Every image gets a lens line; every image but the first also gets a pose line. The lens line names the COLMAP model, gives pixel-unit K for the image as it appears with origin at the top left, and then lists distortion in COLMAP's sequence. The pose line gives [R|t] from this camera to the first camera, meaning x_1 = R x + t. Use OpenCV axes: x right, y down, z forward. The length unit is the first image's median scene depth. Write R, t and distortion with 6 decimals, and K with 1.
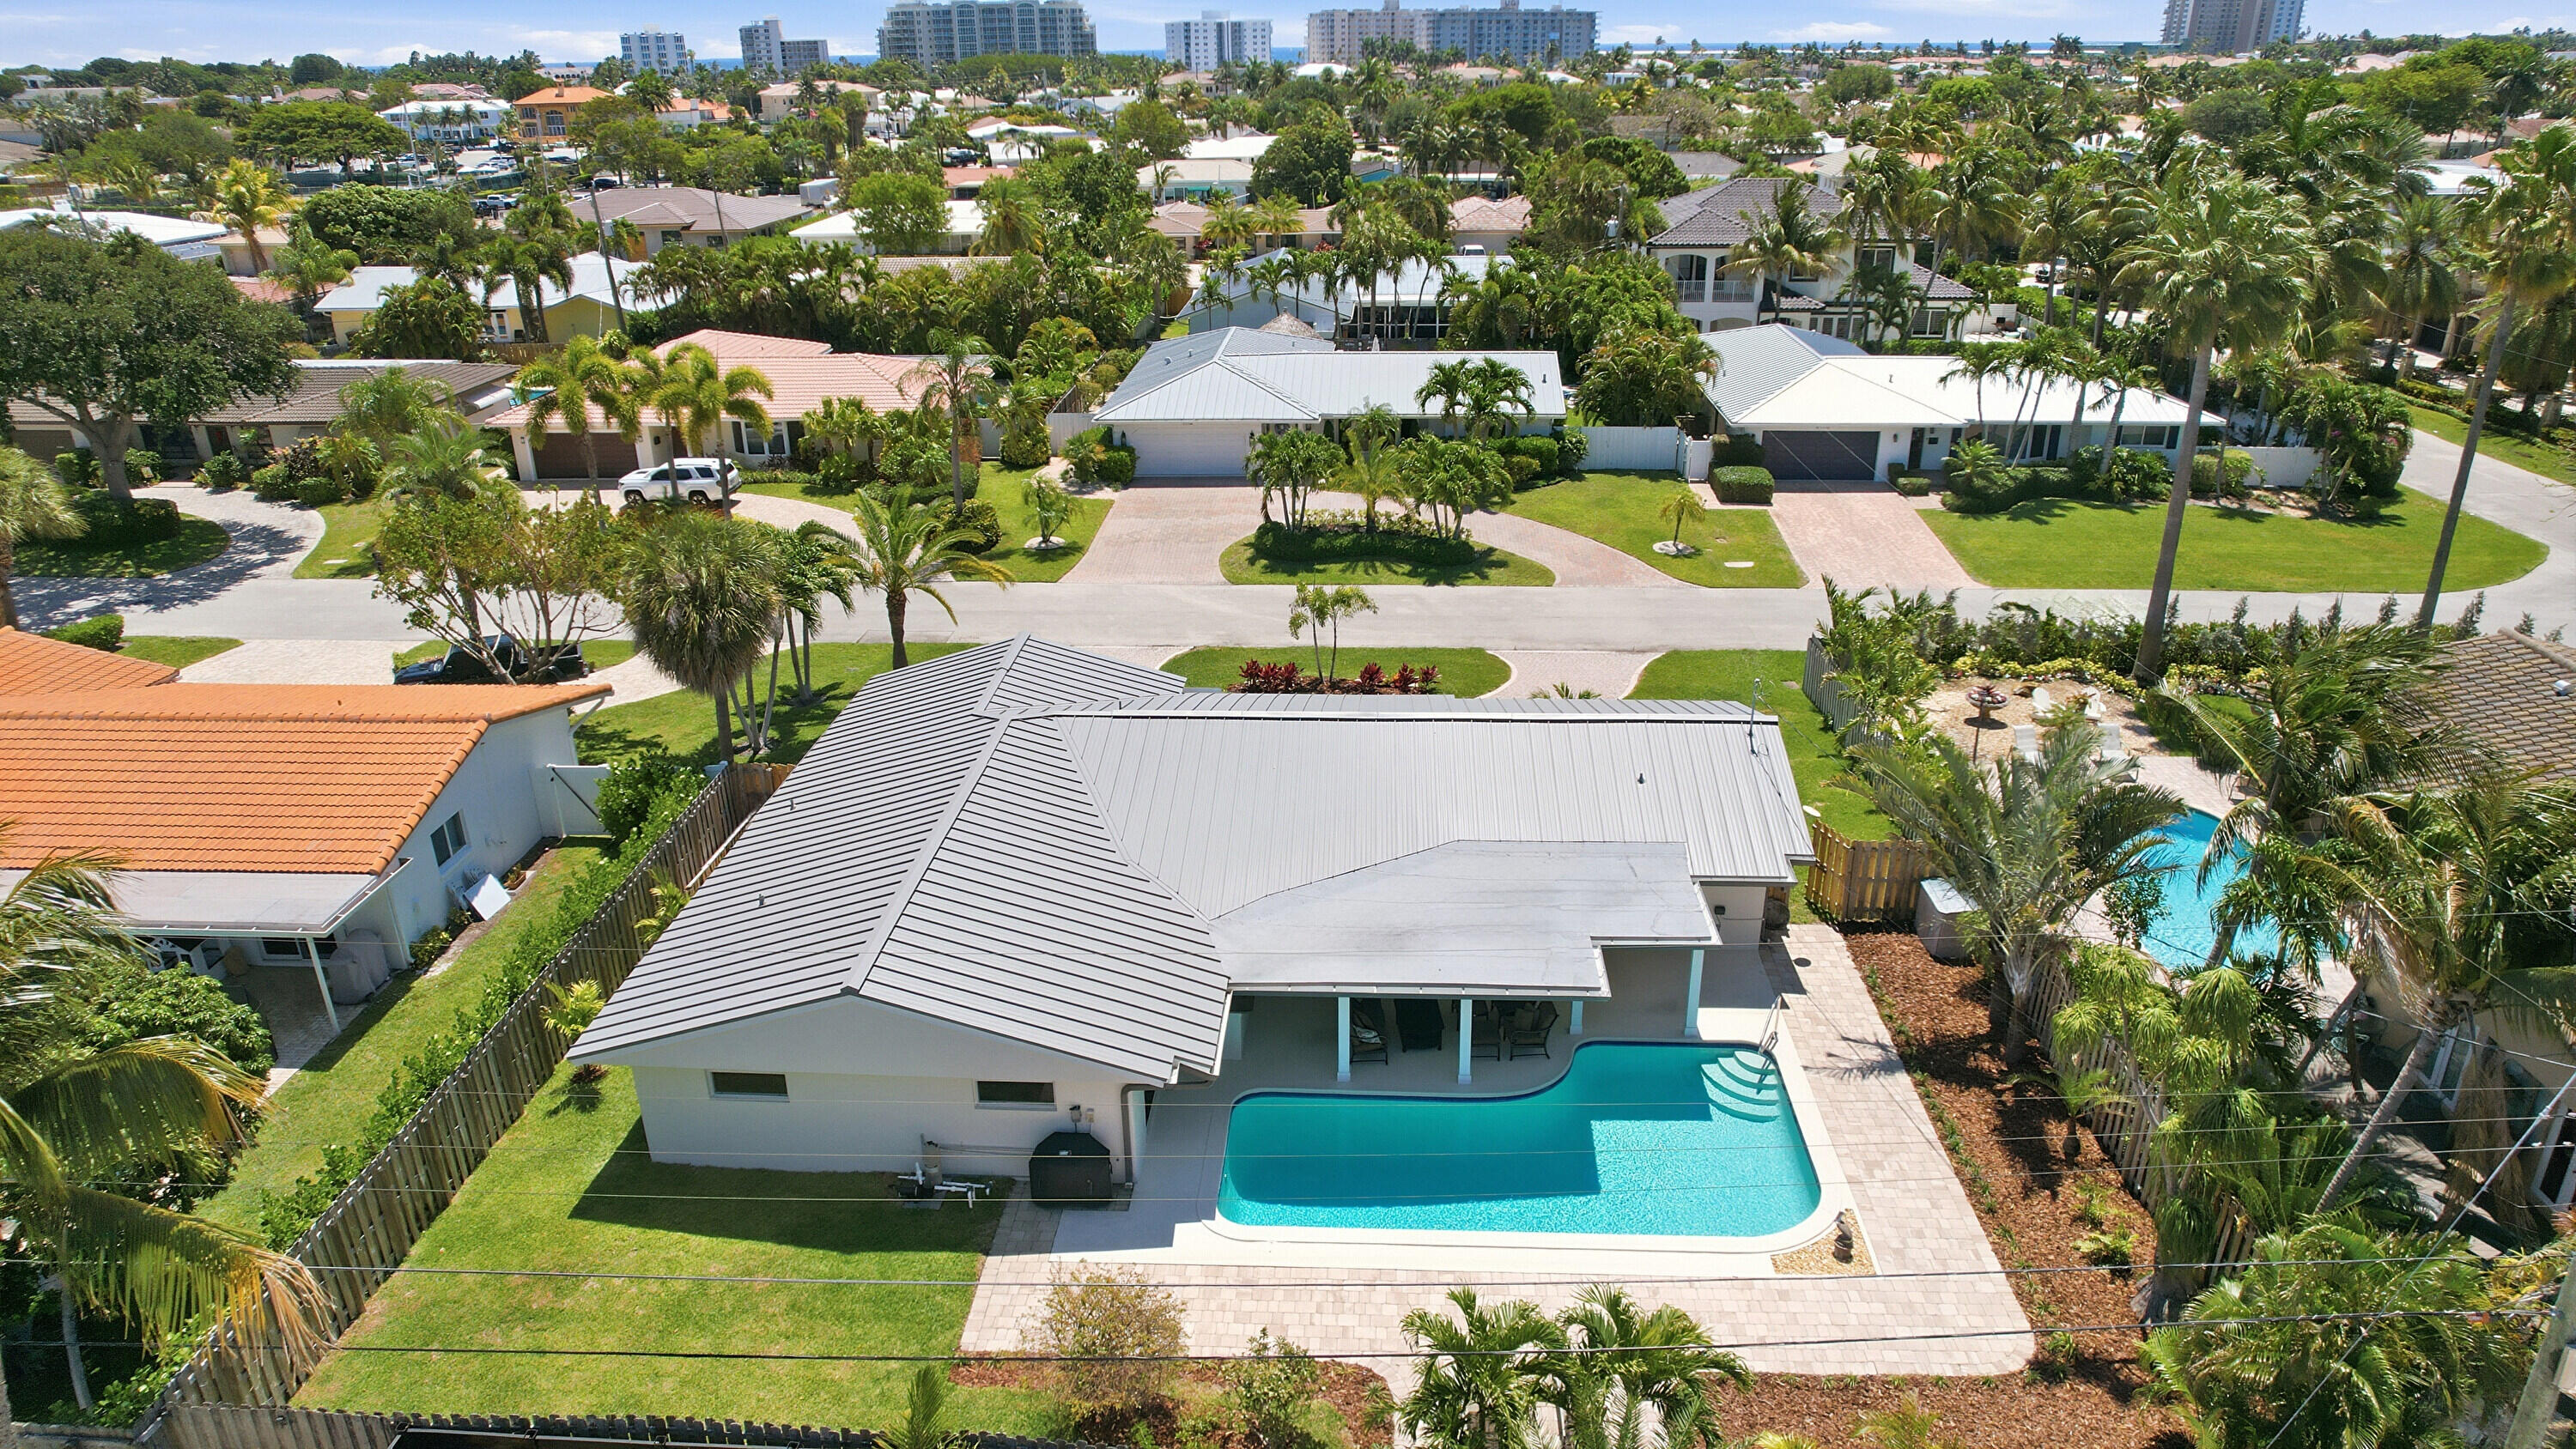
lens RADIAL K [[1641.5, 0, 1299.6], [0, 1641.5, 738.2], [0, 0, 1]] dist [-0.069999, 0.065060]
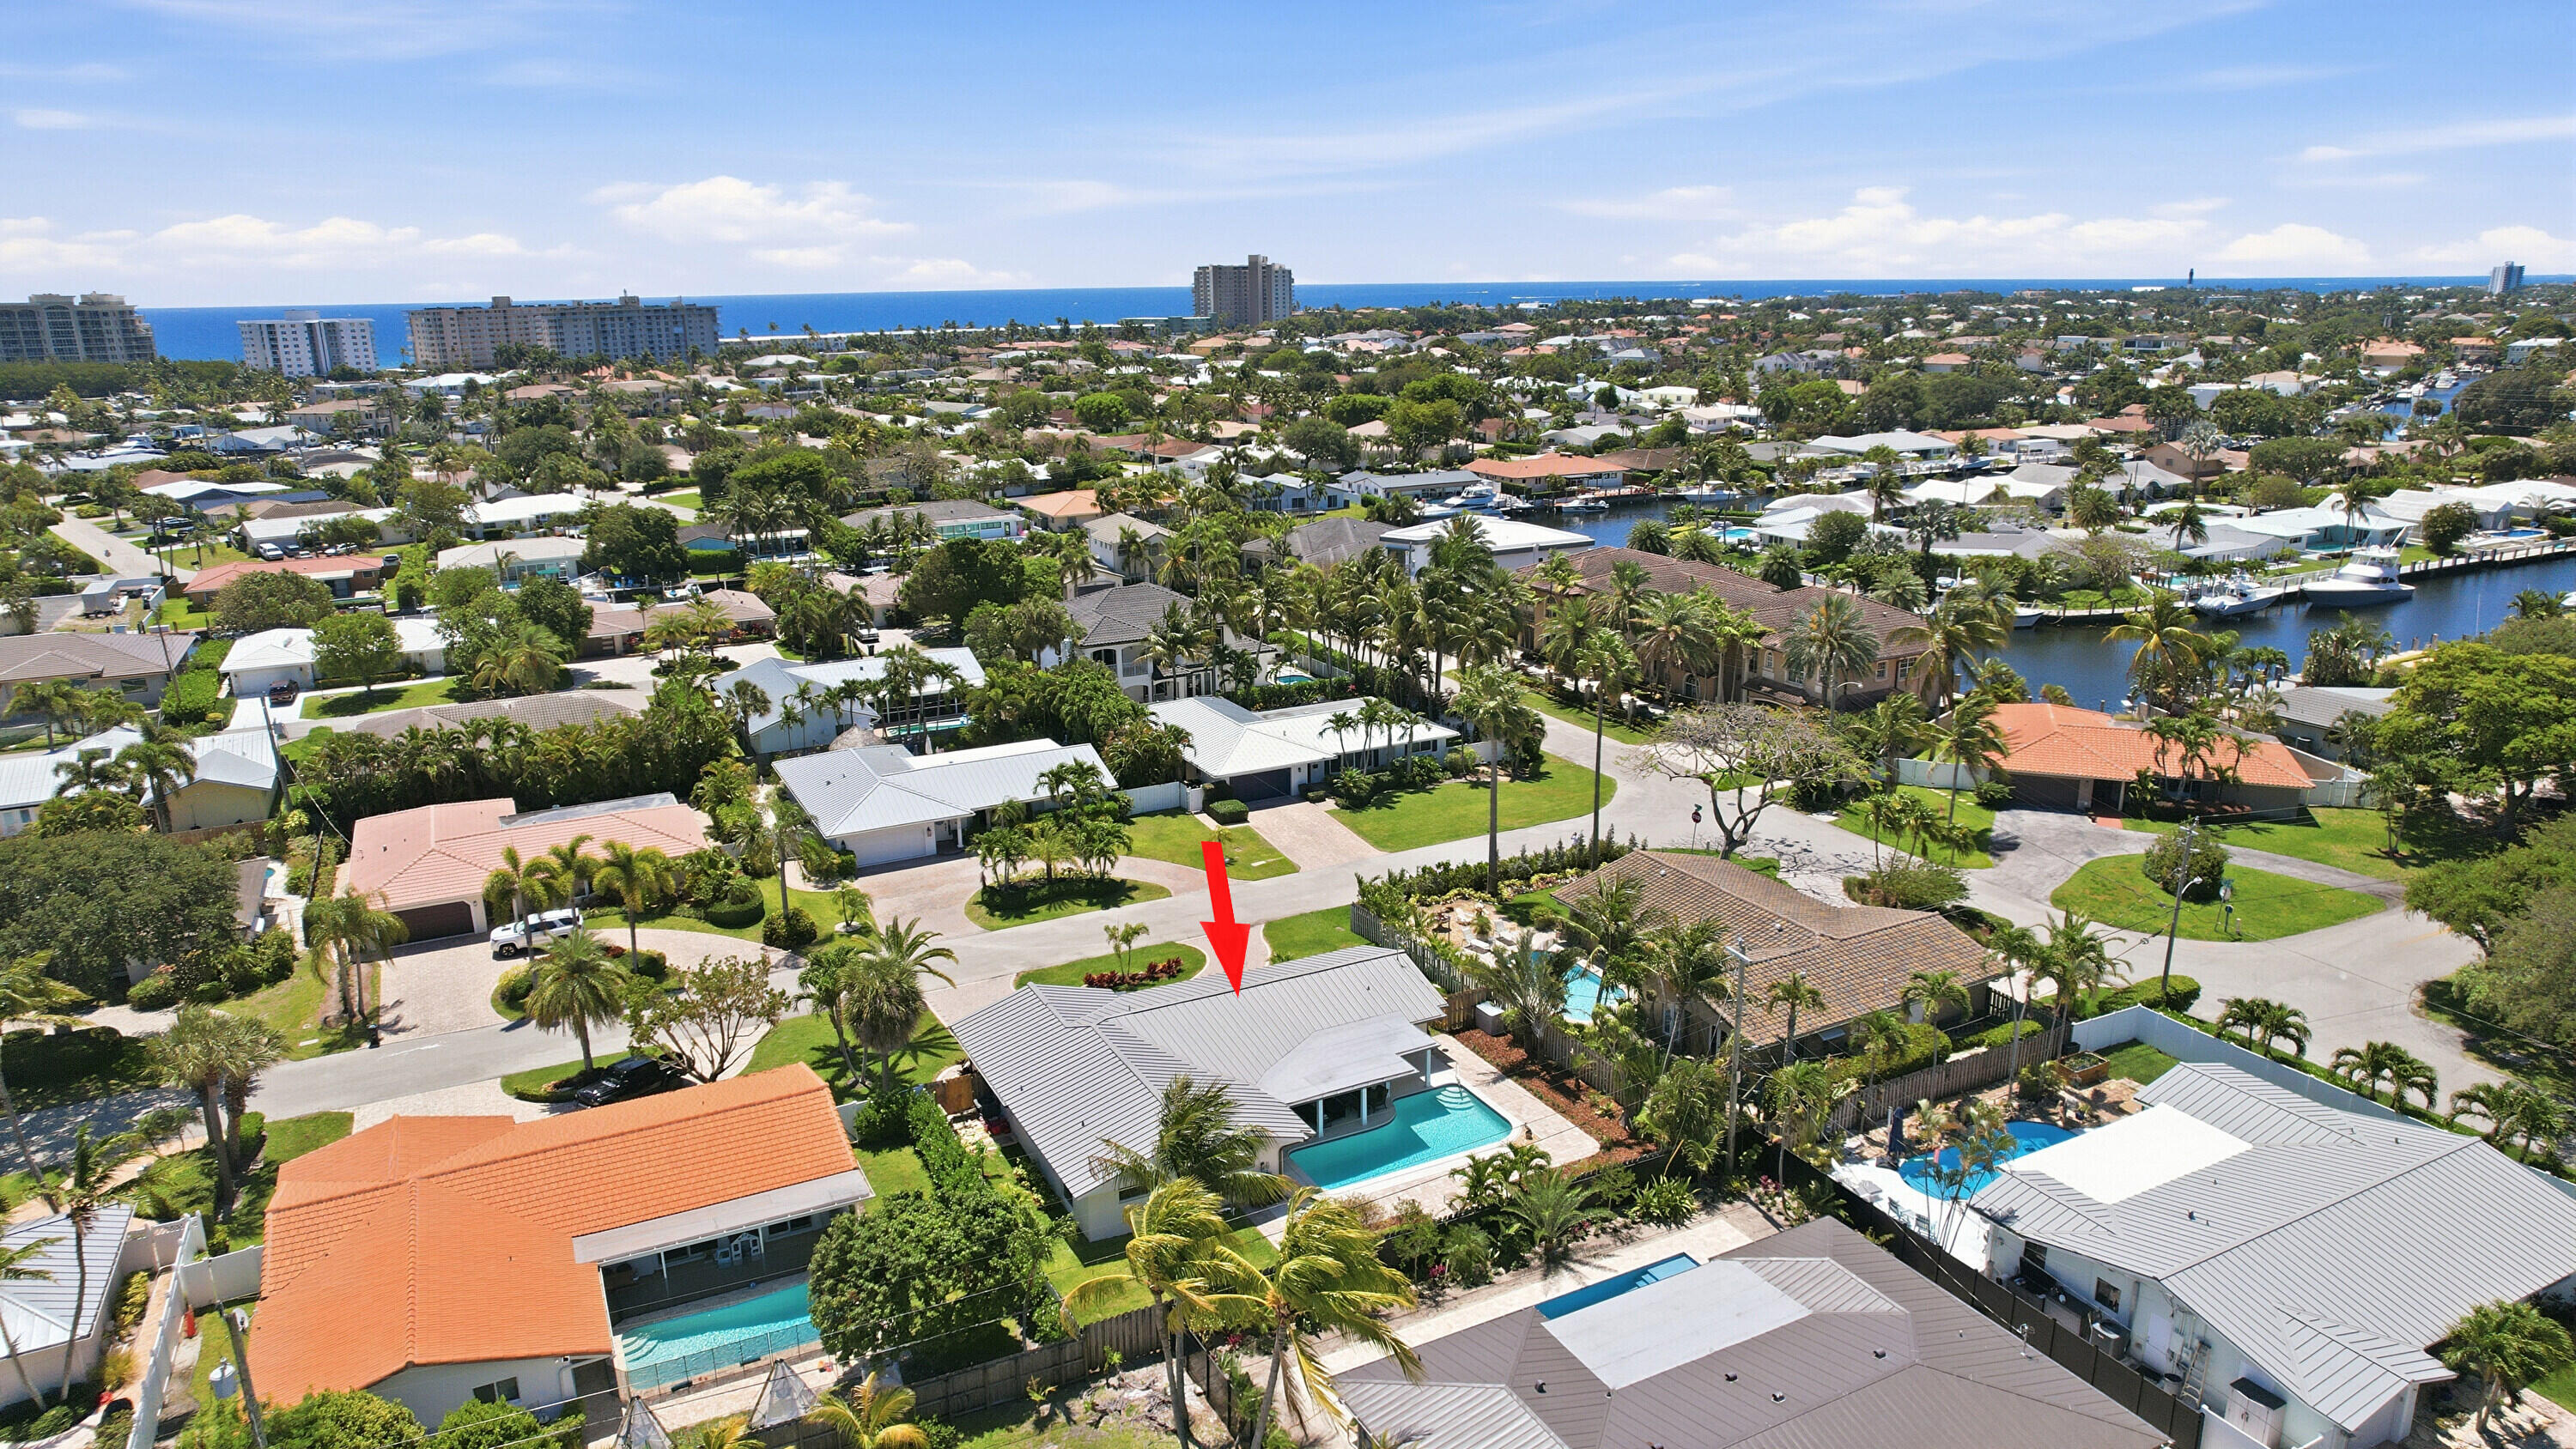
lens RADIAL K [[1641.5, 0, 1299.6], [0, 1641.5, 738.2], [0, 0, 1]] dist [-0.069999, 0.065060]
pose [[0.860971, -0.137098, 0.489829, -0.474012], [0.202934, 0.975614, -0.083632, -0.072160], [-0.466418, 0.171408, 0.867798, -0.504085]]
